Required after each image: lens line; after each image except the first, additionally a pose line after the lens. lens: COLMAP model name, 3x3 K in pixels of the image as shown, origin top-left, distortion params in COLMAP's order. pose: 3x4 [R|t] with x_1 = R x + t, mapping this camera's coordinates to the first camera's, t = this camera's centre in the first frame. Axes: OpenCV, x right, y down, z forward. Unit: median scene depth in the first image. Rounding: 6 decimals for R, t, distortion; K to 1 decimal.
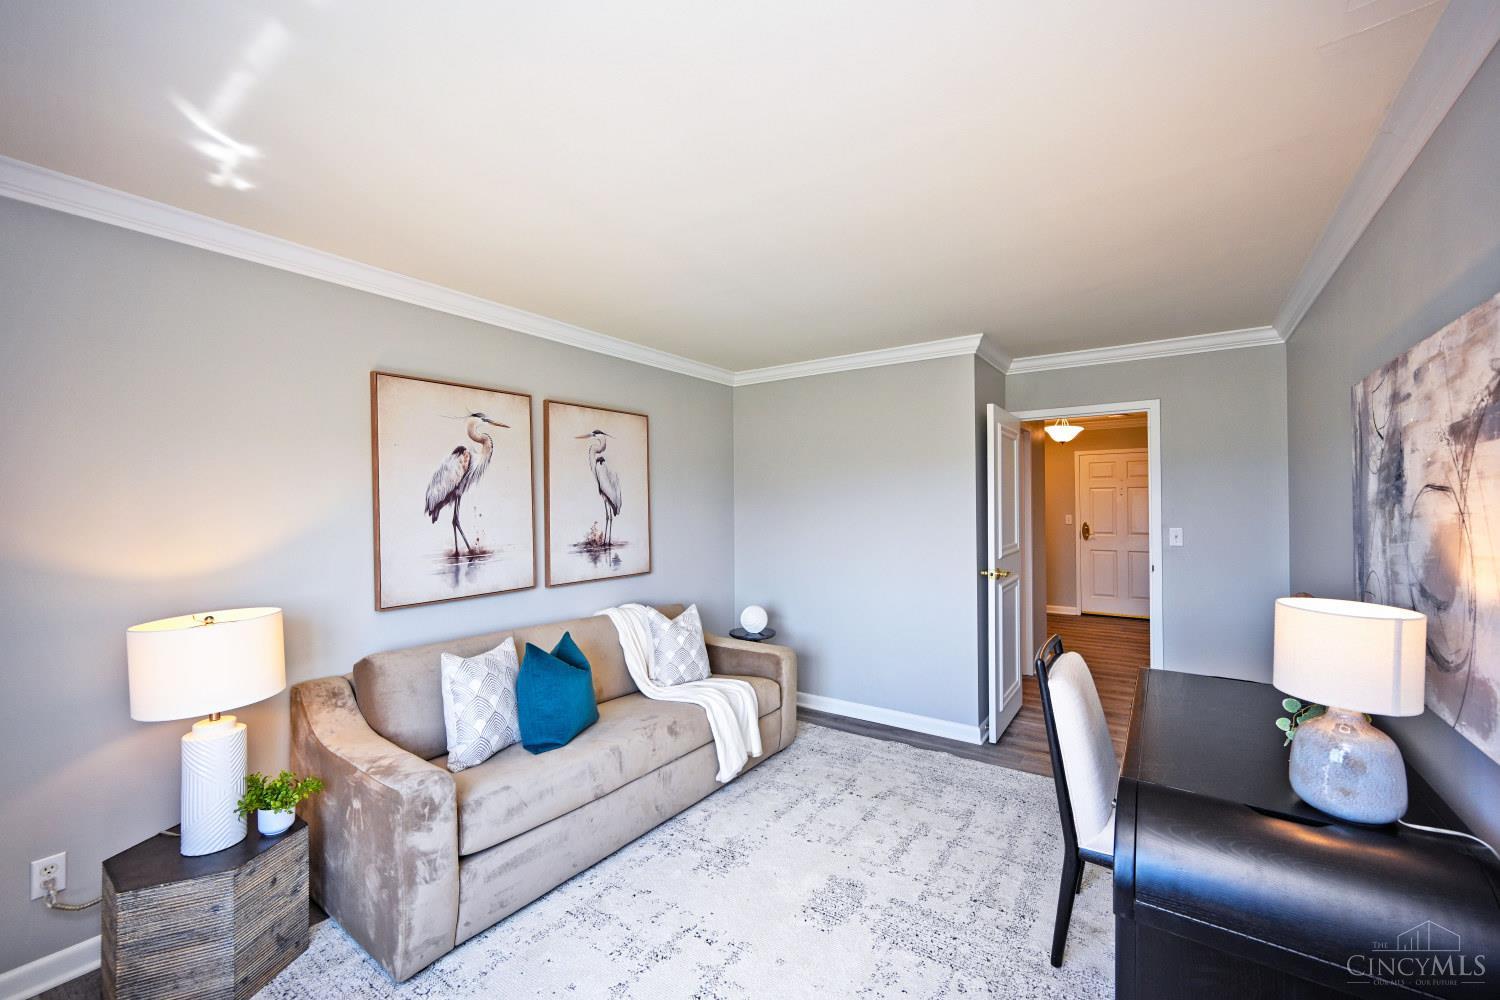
lens RADIAL K [[595.9, 0, 752.1], [0, 595.9, 500.9], [0, 0, 1]] dist [0.002302, 0.000086]
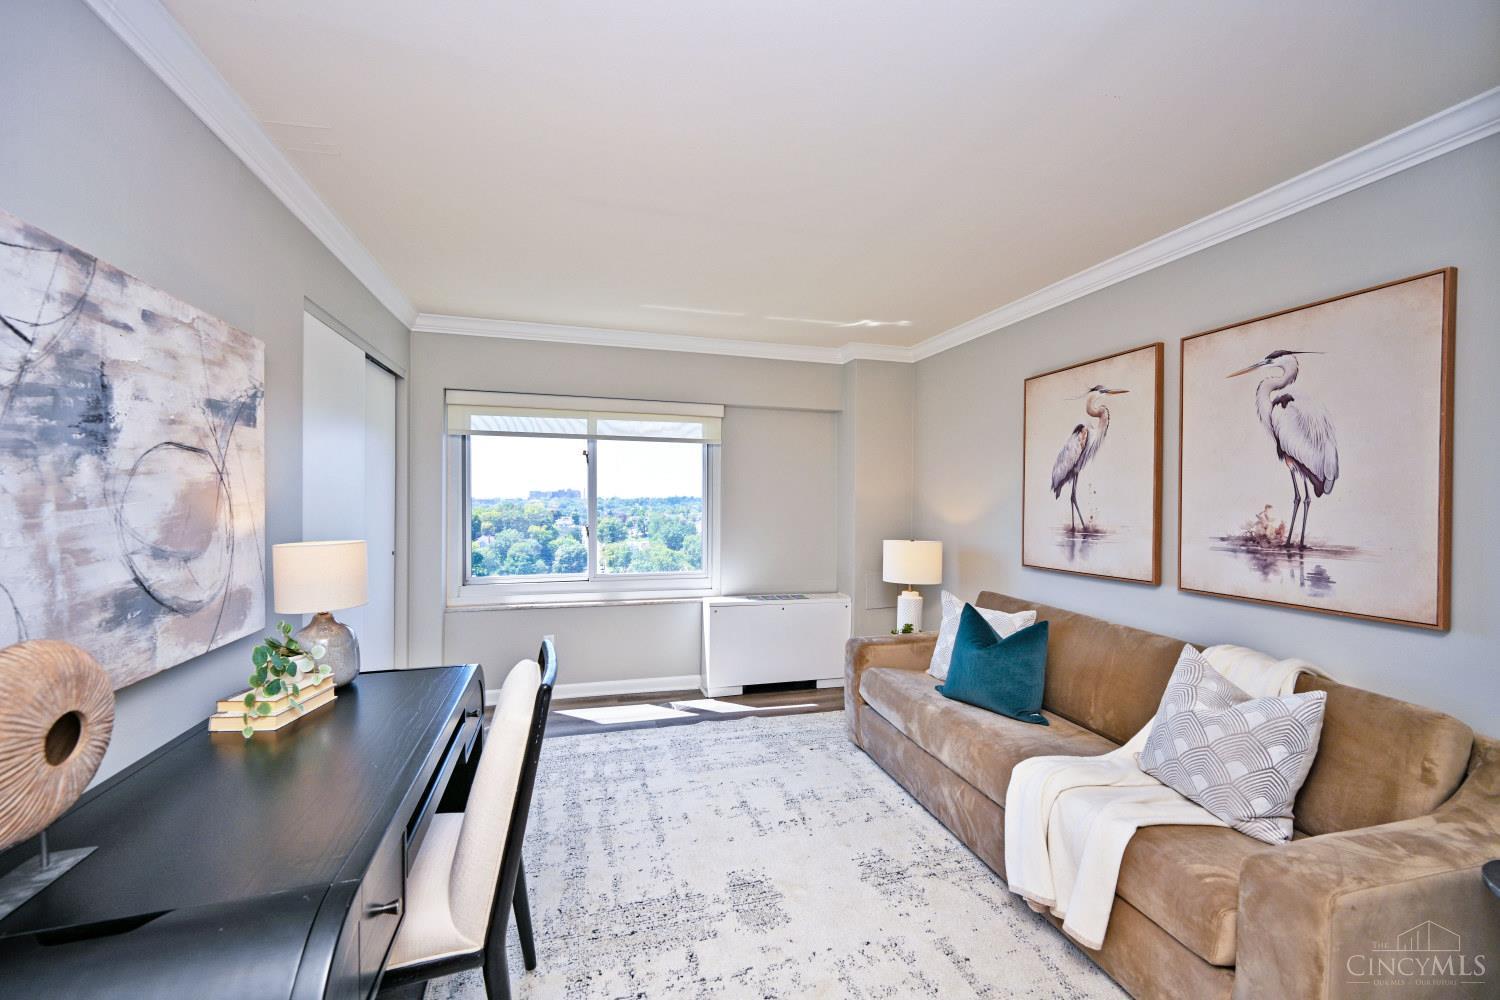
lens RADIAL K [[595.9, 0, 752.1], [0, 595.9, 500.9], [0, 0, 1]] dist [0.002302, 0.000086]
pose [[-0.619625, 0.004467, -0.784885, 0.653875], [0.000908, 0.999987, 0.004974, 0.033124], [0.784897, 0.002370, -0.619622, 1.181315]]
